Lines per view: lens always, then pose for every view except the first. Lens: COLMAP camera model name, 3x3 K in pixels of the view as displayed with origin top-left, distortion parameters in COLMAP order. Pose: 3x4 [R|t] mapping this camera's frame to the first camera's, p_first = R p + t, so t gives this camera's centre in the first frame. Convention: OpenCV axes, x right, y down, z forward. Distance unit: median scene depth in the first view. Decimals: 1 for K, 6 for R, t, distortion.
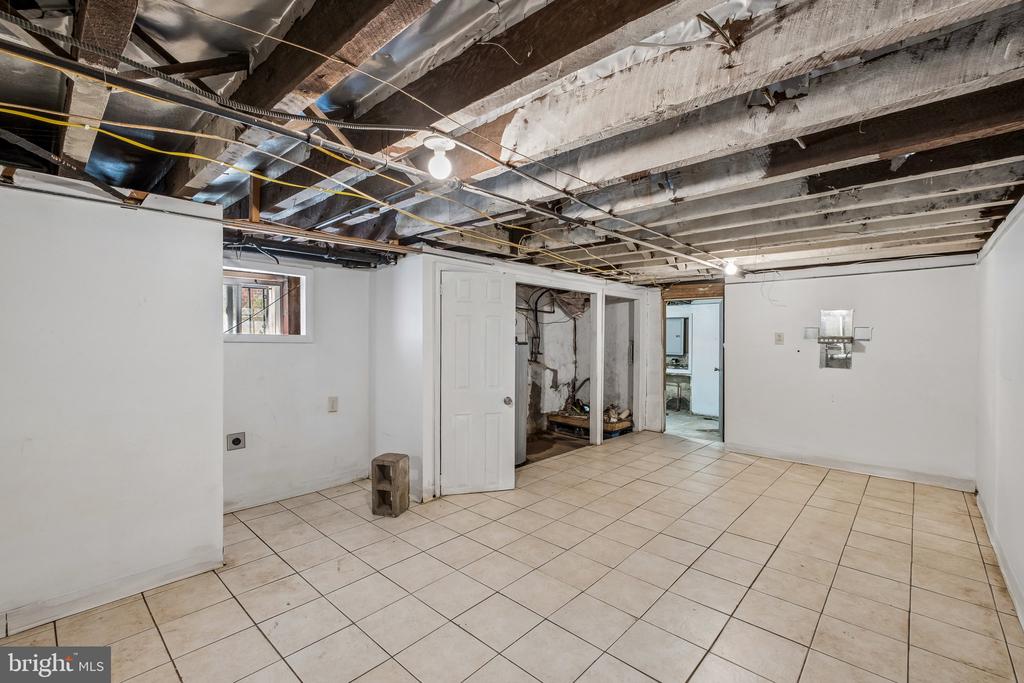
lens RADIAL K [[451.2, 0, 511.9], [0, 451.2, 341.6], [0, 0, 1]] dist [-0.003022, 0.000424]
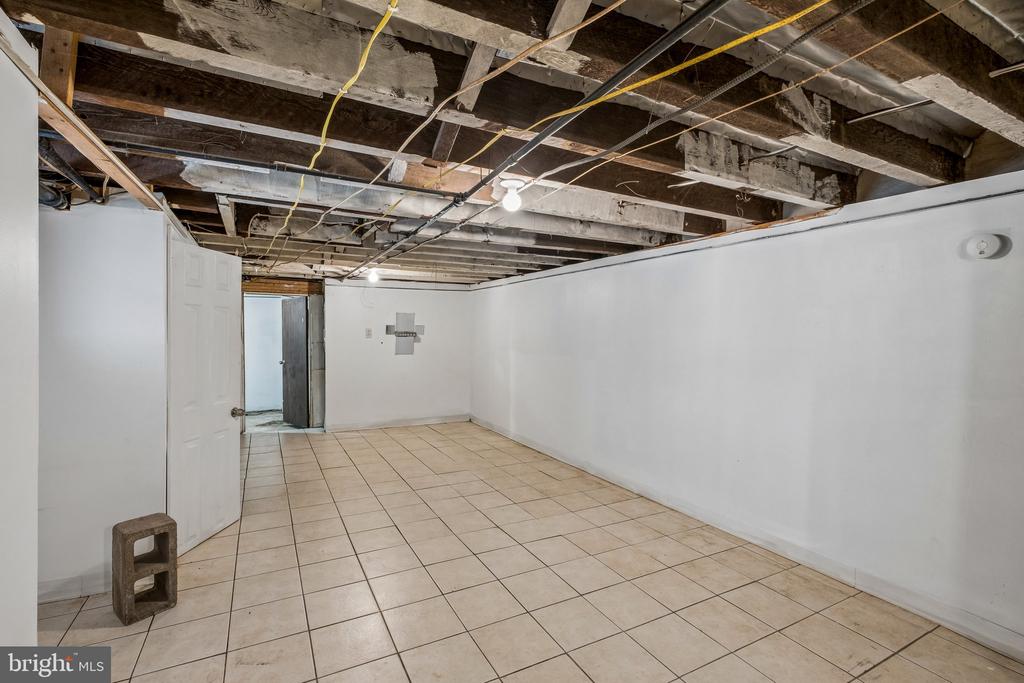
lens RADIAL K [[451.2, 0, 509.0], [0, 451.2, 336.2], [0, 0, 1]] dist [-0.003022, 0.000424]
pose [[0.338585, -0.009919, 0.940883, -0.682002], [0.005329, 0.999949, 0.008624, -0.010693], [-0.940921, 0.002094, 0.338621, 0.296323]]
